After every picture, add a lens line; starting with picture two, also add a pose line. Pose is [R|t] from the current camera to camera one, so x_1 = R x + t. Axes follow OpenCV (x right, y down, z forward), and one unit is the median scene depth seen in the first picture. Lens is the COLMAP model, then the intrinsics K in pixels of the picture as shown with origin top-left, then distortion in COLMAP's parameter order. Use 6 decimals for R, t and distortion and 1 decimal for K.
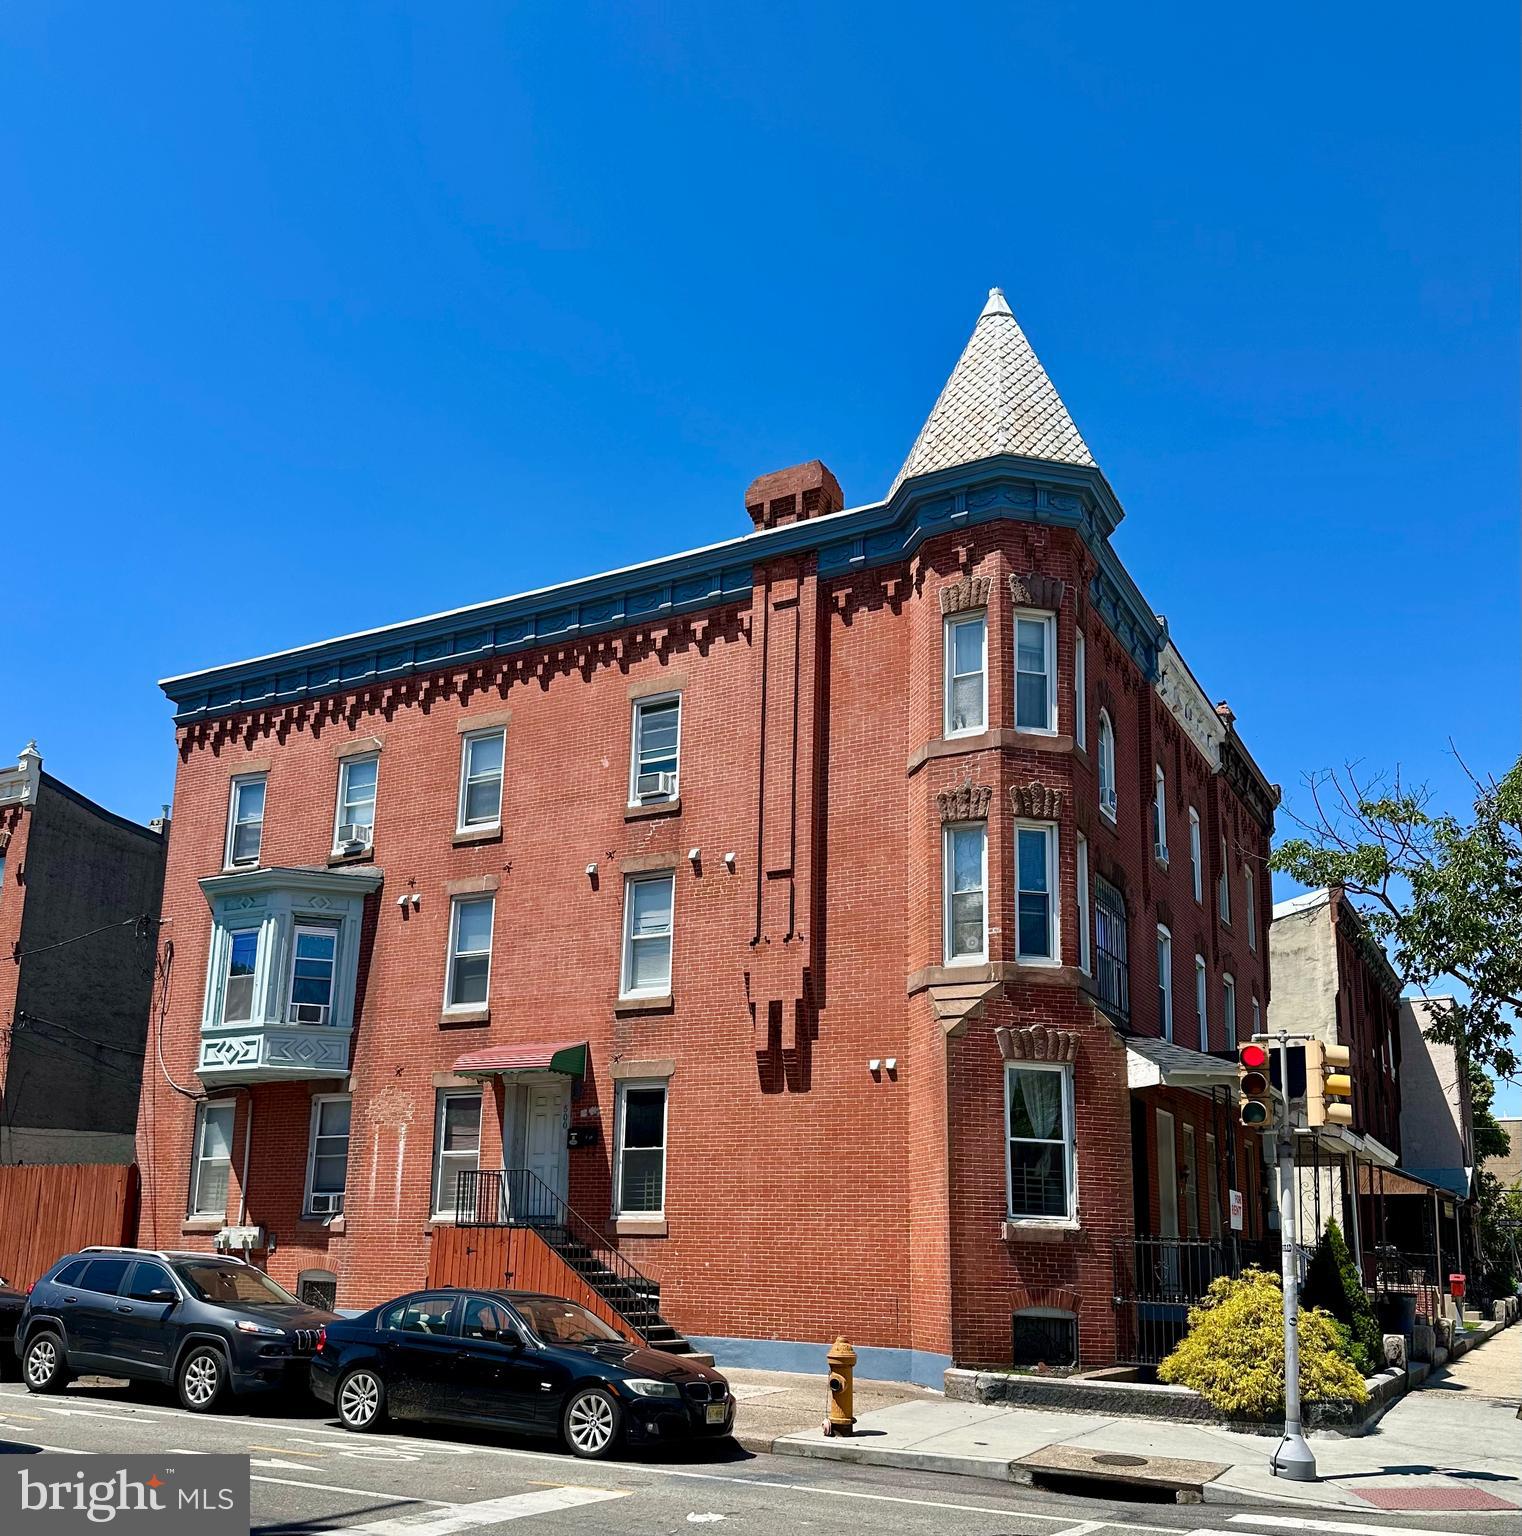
lens RADIAL K [[1441.4, 0, 721.7], [0, 1441.4, 965.0], [0, 0, 1]] dist [0.182236, -0.382616]
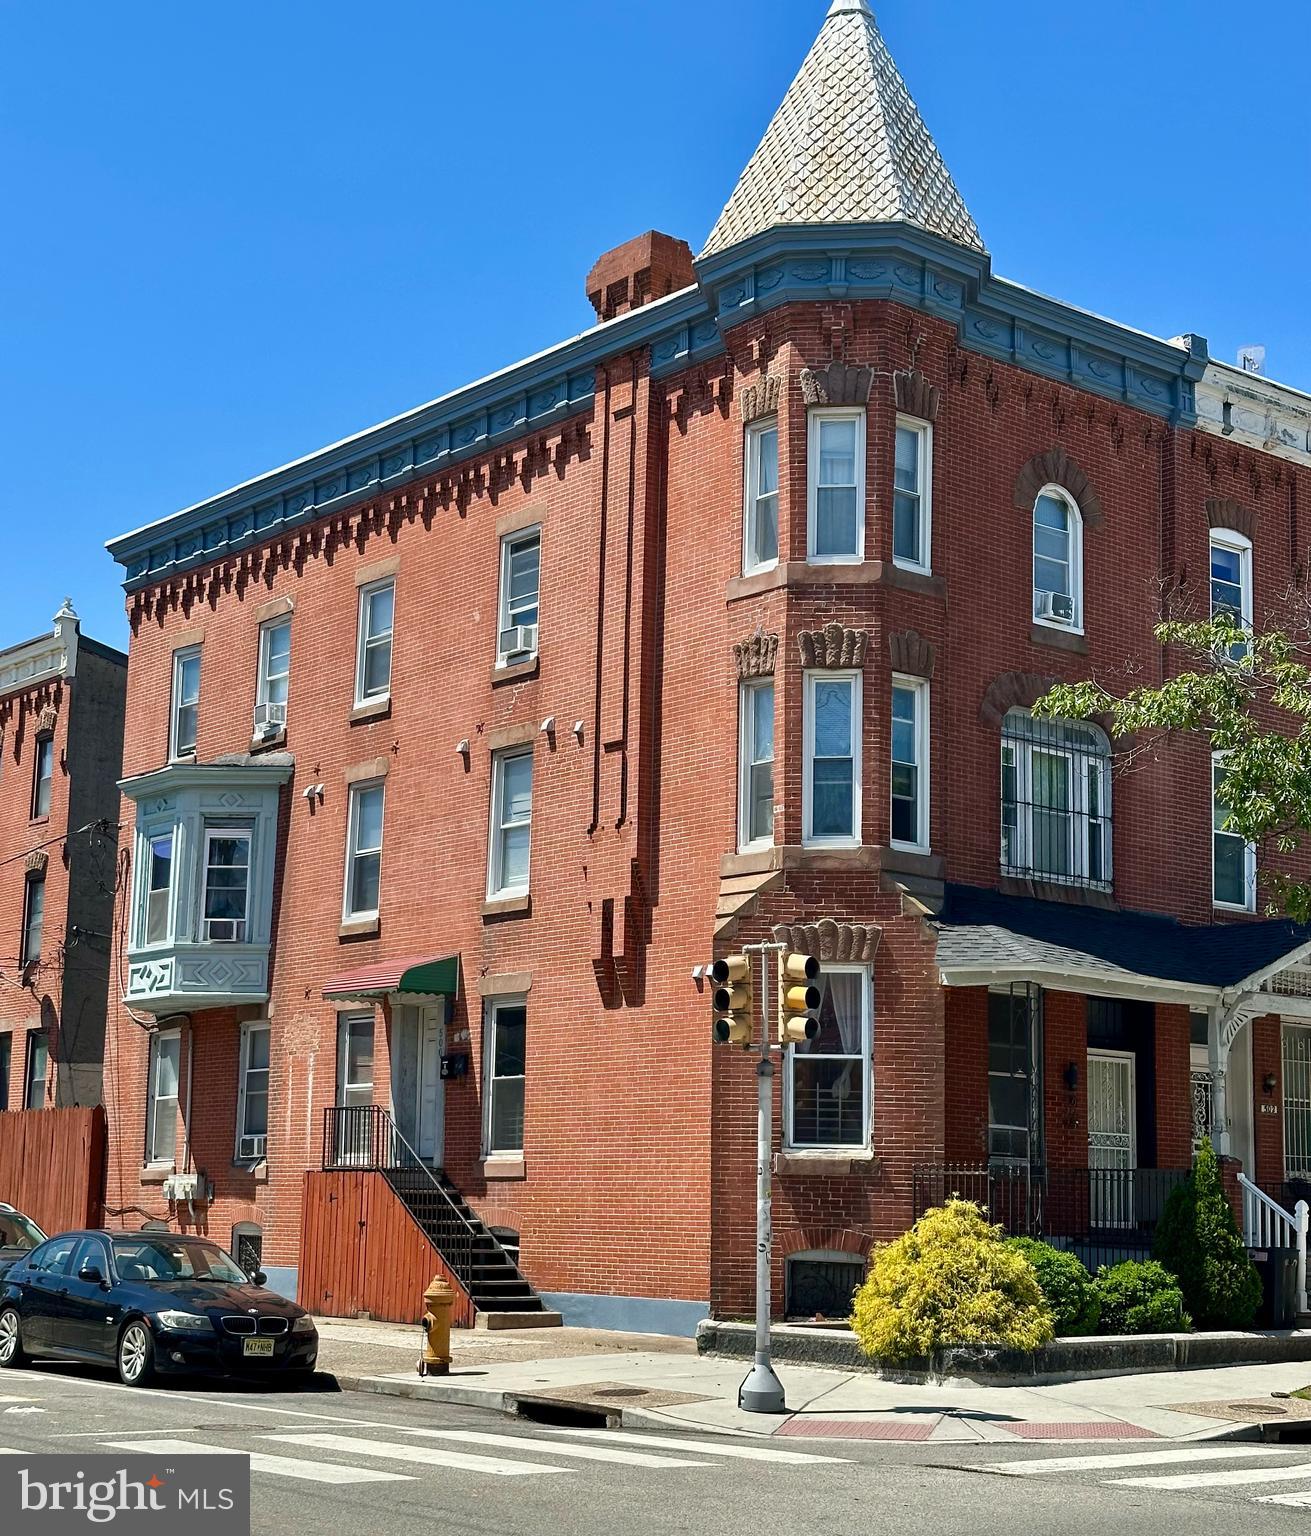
lens RADIAL K [[2344.8, 0, 656.2], [0, 2344.8, 857.7], [0, 0, 1]] dist [0.122795, 0.002530]
pose [[0.938334, -0.061594, -0.340198, 0.493170], [0.075646, 0.996736, 0.028186, -0.033246], [0.337352, -0.052182, 0.939931, -0.254830]]
